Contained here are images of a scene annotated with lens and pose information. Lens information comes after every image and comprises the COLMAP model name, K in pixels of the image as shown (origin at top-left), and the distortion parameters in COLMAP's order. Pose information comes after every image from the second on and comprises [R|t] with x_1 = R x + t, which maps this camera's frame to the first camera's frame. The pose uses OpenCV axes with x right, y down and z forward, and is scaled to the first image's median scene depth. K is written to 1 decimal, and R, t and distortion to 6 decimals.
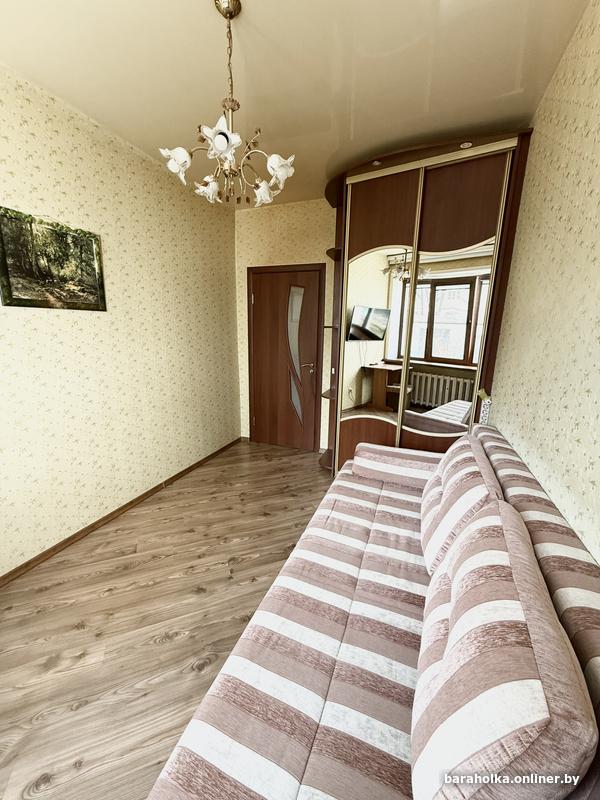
lens RADIAL K [[318.7, 0, 300.3], [0, 318.7, 400.2], [0, 0, 1]] dist [-0.000128, -0.000117]
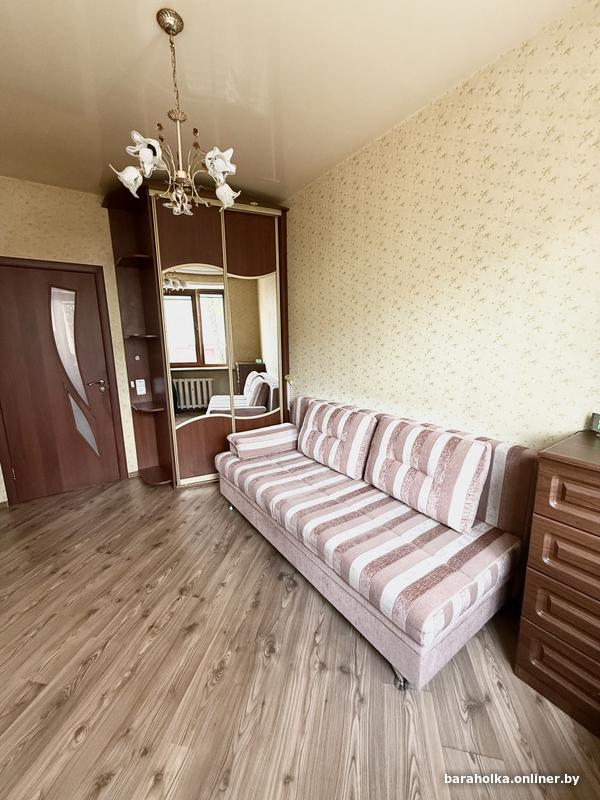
lens RADIAL K [[318.7, 0, 302.1], [0, 318.7, 398.5], [0, 0, 1]] dist [-0.000128, -0.000117]
pose [[0.552458, -0.184765, 0.812805, -0.658052], [0.213725, 0.973924, 0.076123, -0.026340], [-0.805675, 0.131662, 0.577540, 0.133212]]
